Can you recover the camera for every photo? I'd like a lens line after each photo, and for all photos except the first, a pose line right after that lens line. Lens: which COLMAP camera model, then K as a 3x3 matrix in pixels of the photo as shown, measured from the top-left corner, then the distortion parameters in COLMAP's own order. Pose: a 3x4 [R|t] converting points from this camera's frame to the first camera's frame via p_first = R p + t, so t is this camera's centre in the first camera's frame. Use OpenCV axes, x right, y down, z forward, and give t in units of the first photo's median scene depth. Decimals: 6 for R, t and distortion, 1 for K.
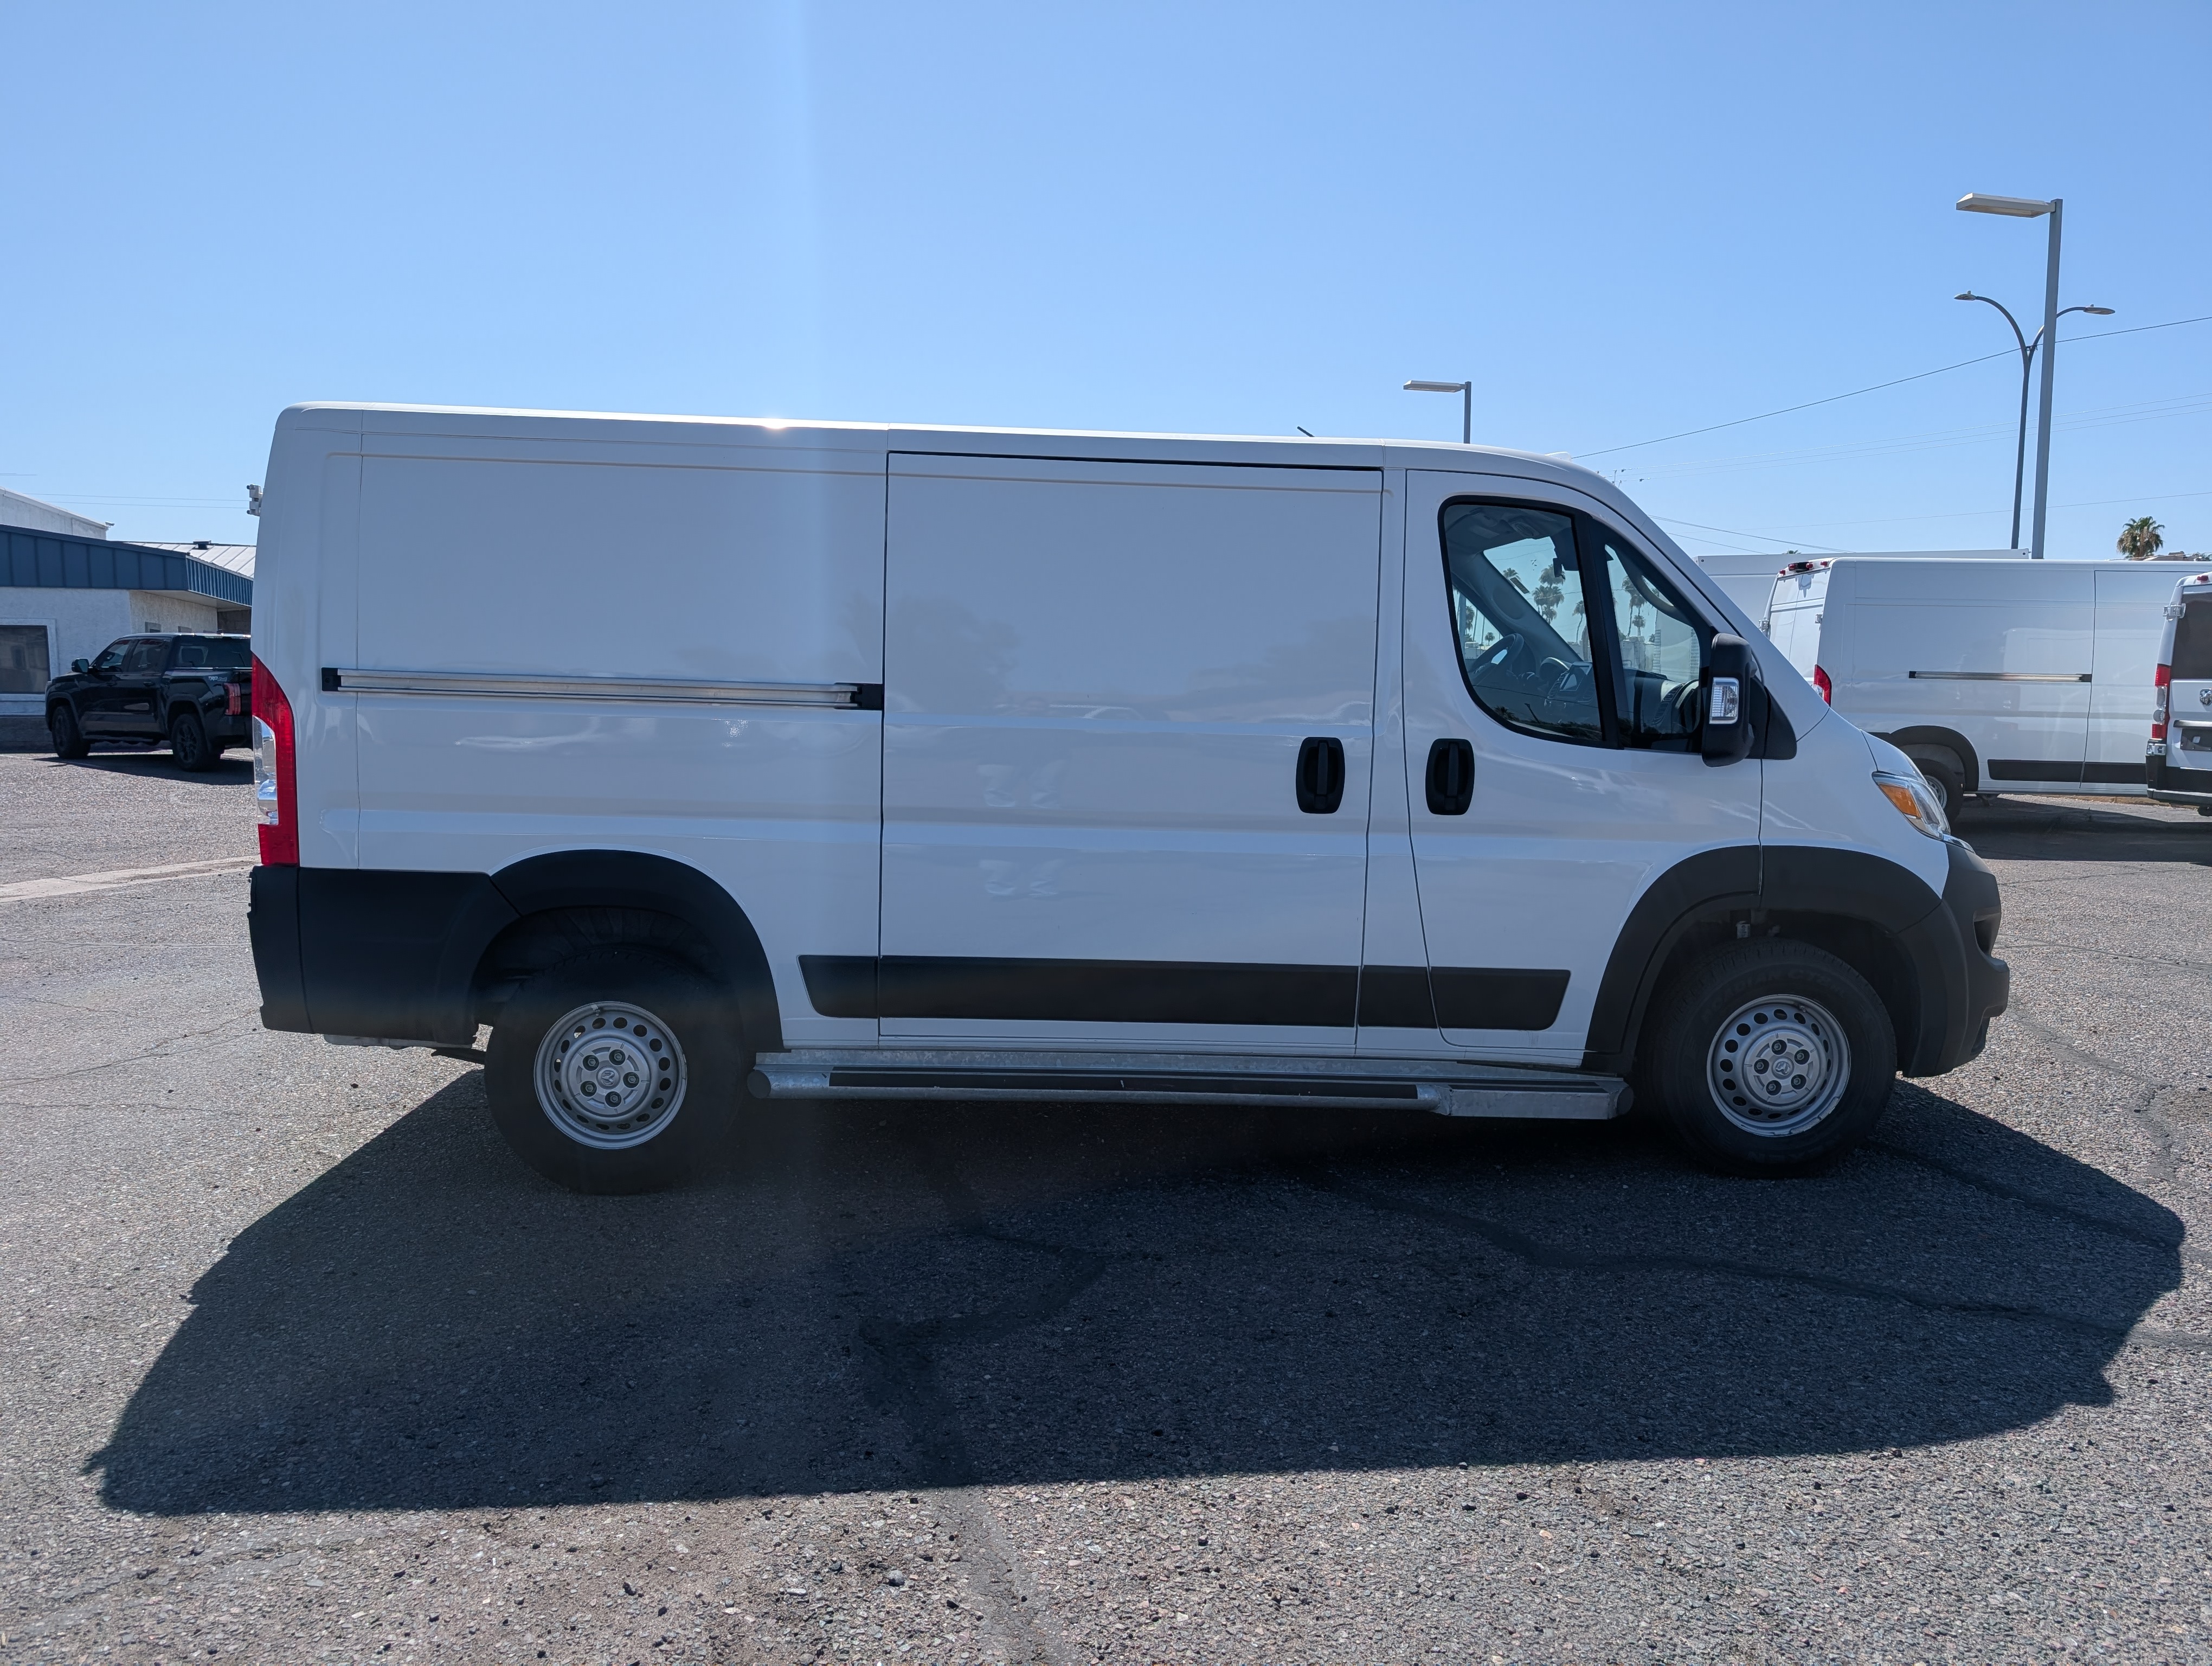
lens RADIAL K [[1596.0, 0, 1101.0], [0, 1596.0, 833.1], [0, 0, 1]] dist [0.023502, -0.025785]
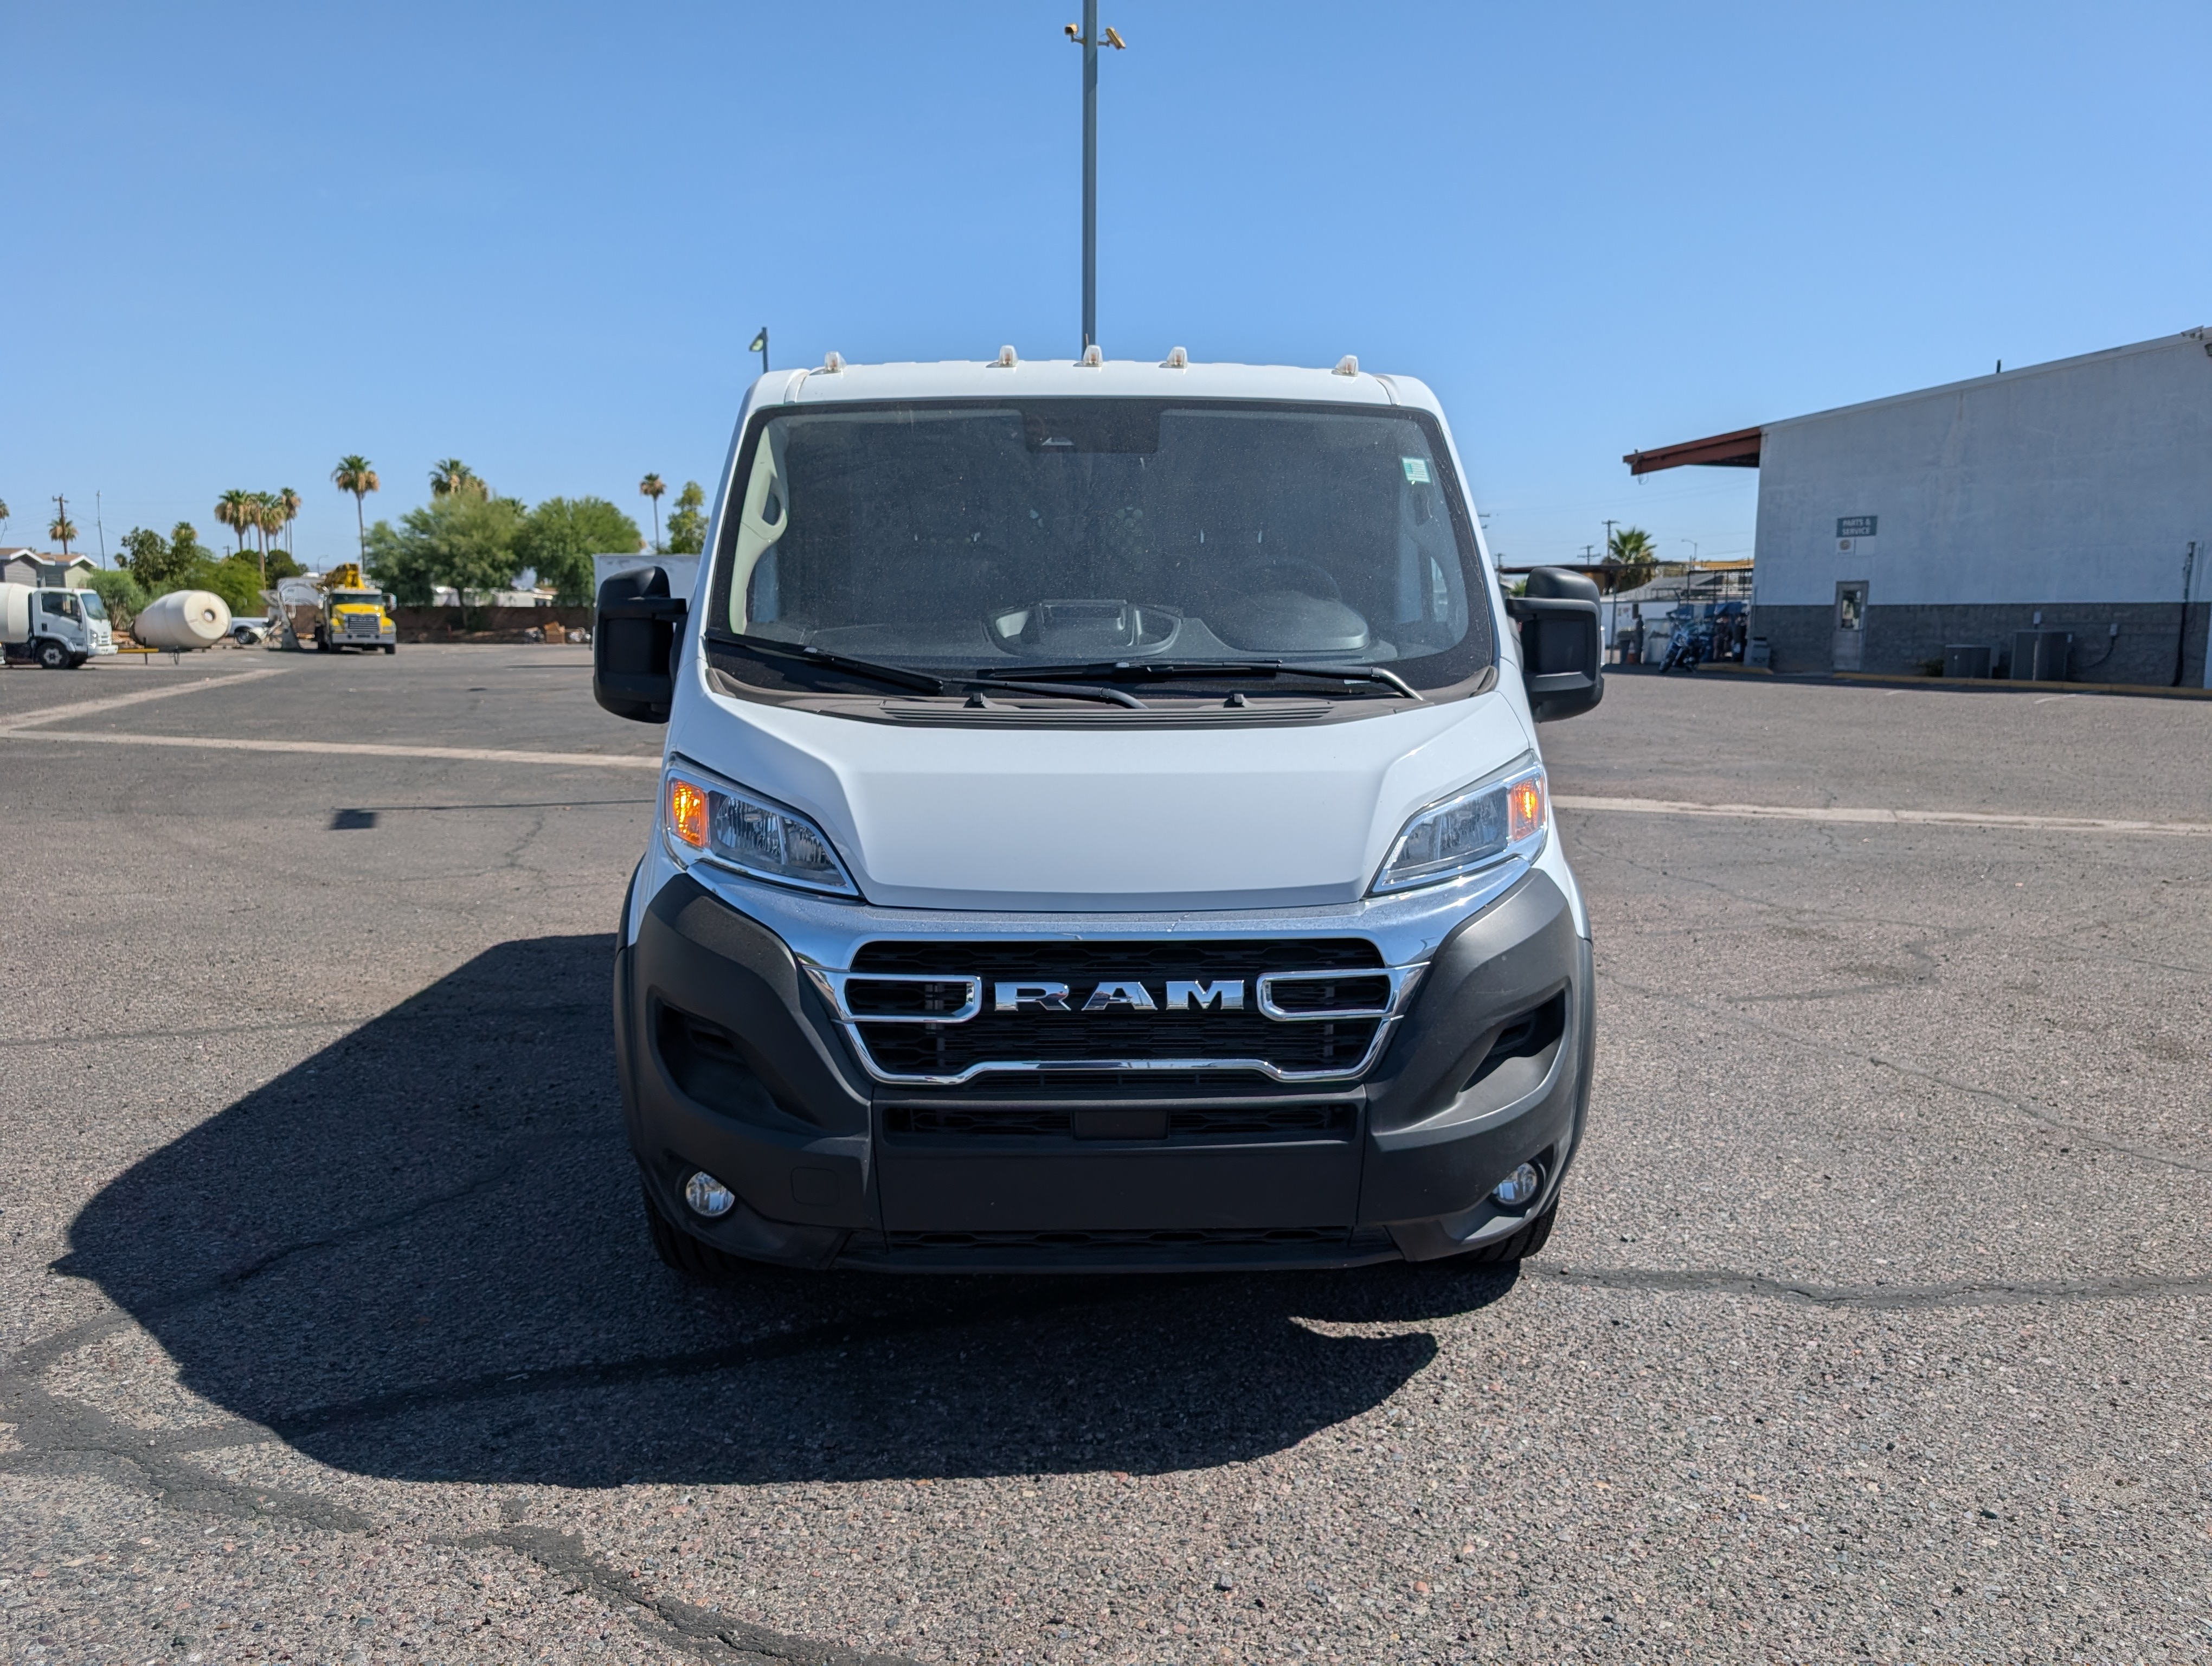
lens RADIAL K [[1596.0, 0, 1110.1], [0, 1596.0, 827.9], [0, 0, 1]] dist [0.023502, -0.025785]
pose [[-0.008407, 0.123333, -0.992330, 1.218484], [-0.096772, 0.987607, 0.123566, -0.114342], [0.995271, 0.097069, 0.003633, 1.223368]]
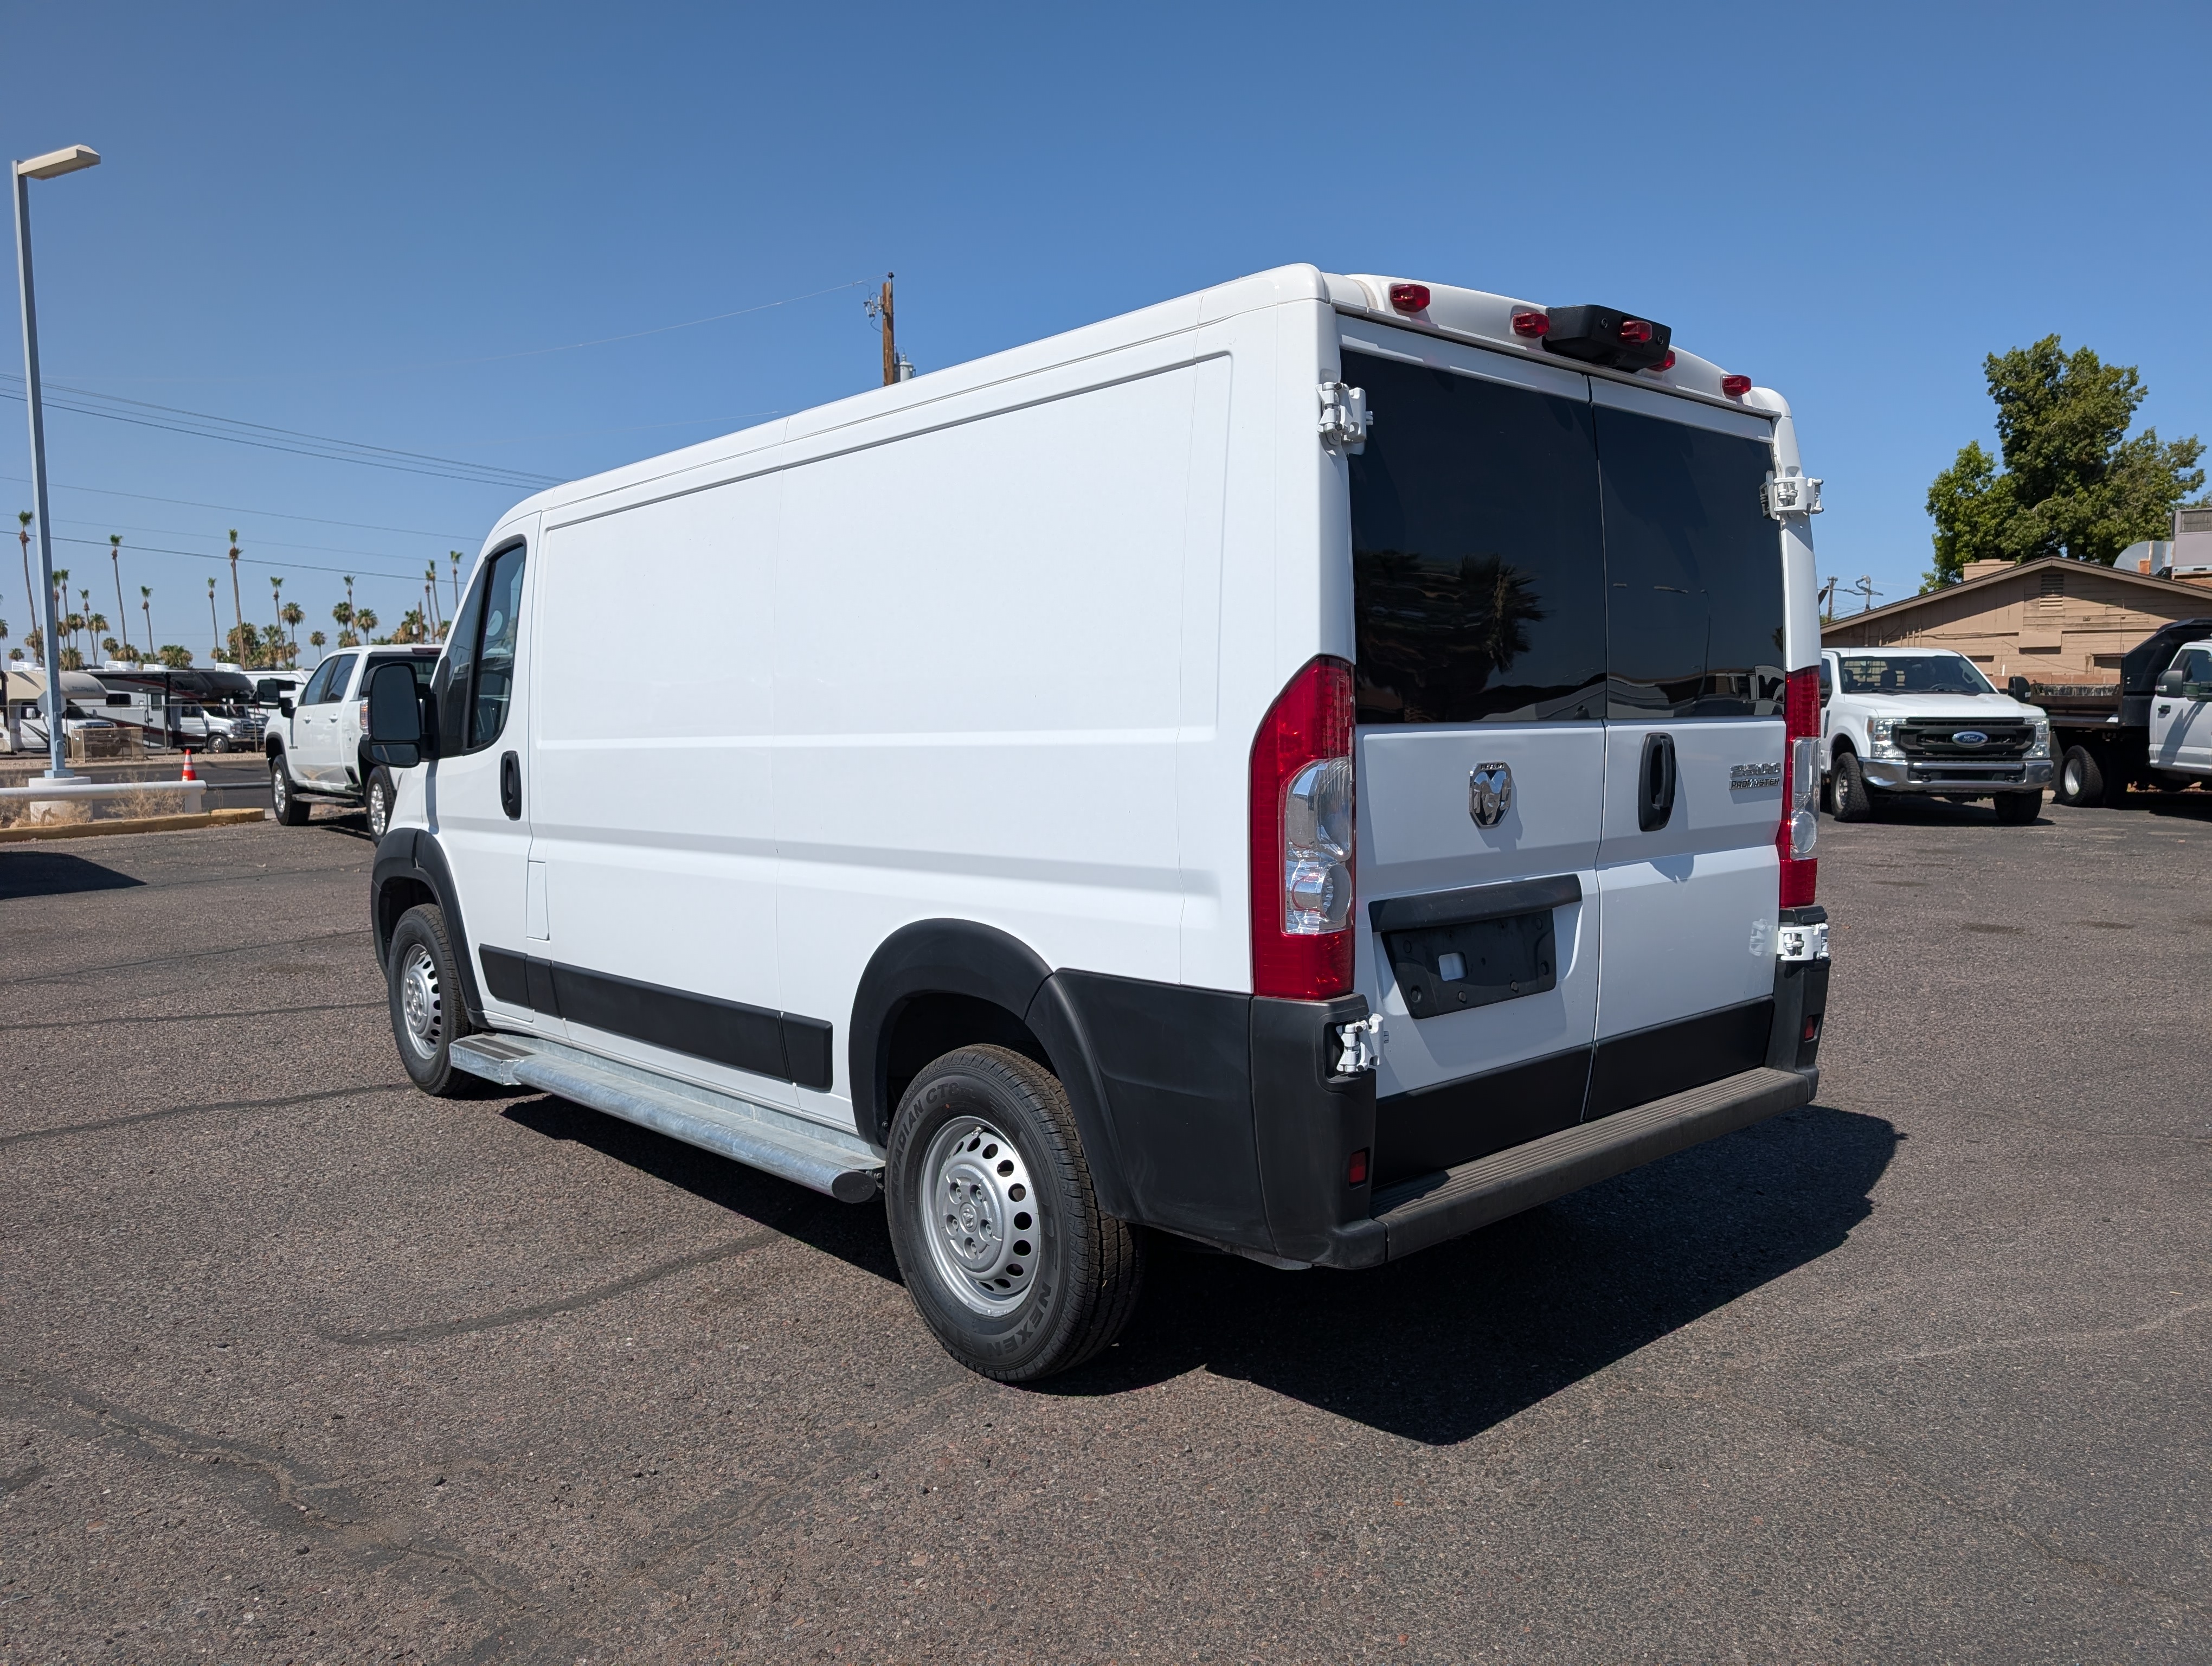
lens RADIAL K [[1596.0, 0, 1111.4], [0, 1596.0, 832.2], [0, 0, 1]] dist [0.023502, -0.025785]
pose [[-0.637966, -0.065631, 0.767262, -0.936707], [0.076872, 0.985957, 0.148256, -0.179490], [-0.766218, 0.153563, -0.623962, 1.812245]]
